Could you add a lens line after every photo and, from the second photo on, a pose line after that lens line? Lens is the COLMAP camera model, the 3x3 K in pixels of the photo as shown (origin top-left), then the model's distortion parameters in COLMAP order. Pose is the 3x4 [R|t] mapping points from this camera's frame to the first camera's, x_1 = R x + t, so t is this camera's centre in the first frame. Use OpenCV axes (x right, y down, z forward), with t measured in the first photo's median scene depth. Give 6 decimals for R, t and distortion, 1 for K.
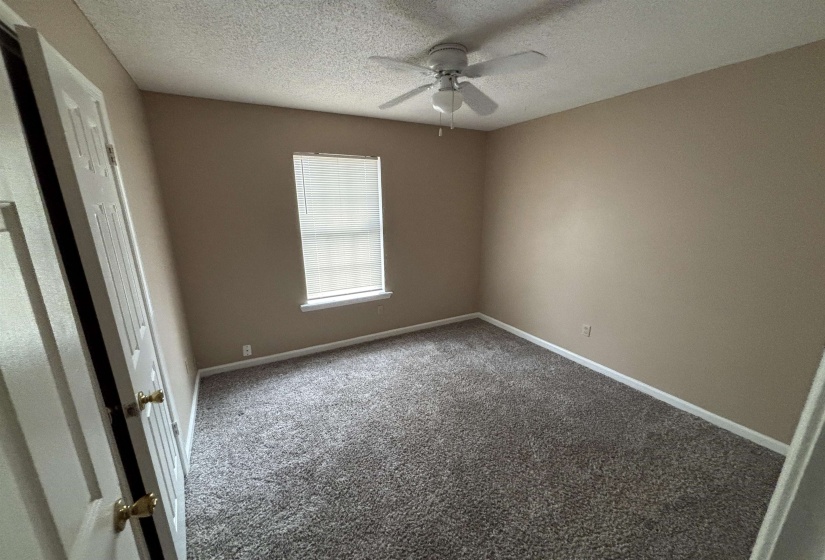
lens RADIAL K [[327.7, 0, 412.4], [0, 327.7, 296.8], [0, 0, 1]] dist [0.000261, 0.000090]
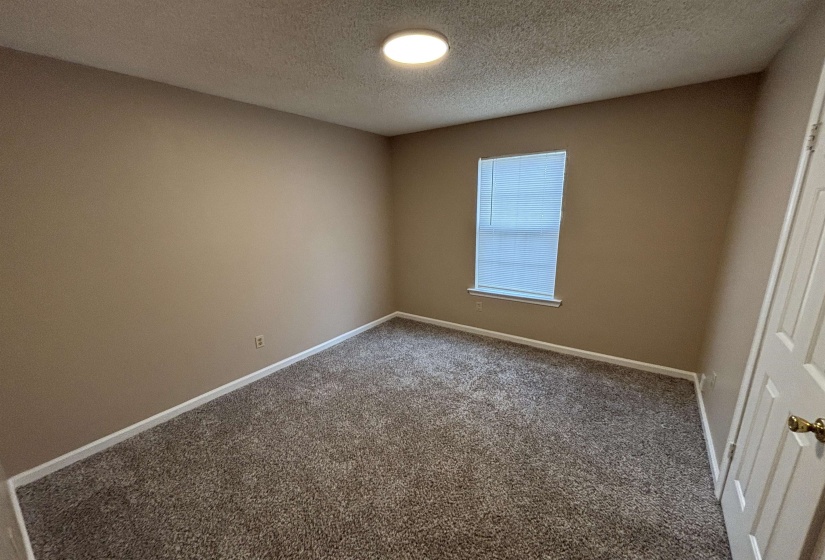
lens RADIAL K [[327.7, 0, 412.4], [0, 327.7, 296.8], [0, 0, 1]] dist [0.000261, 0.000090]
pose [[0.431460, 0.245773, -0.868008, 0.585401], [-0.223088, 0.961358, 0.161315, -0.088389], [0.874113, 0.124042, 0.469617, 0.265624]]
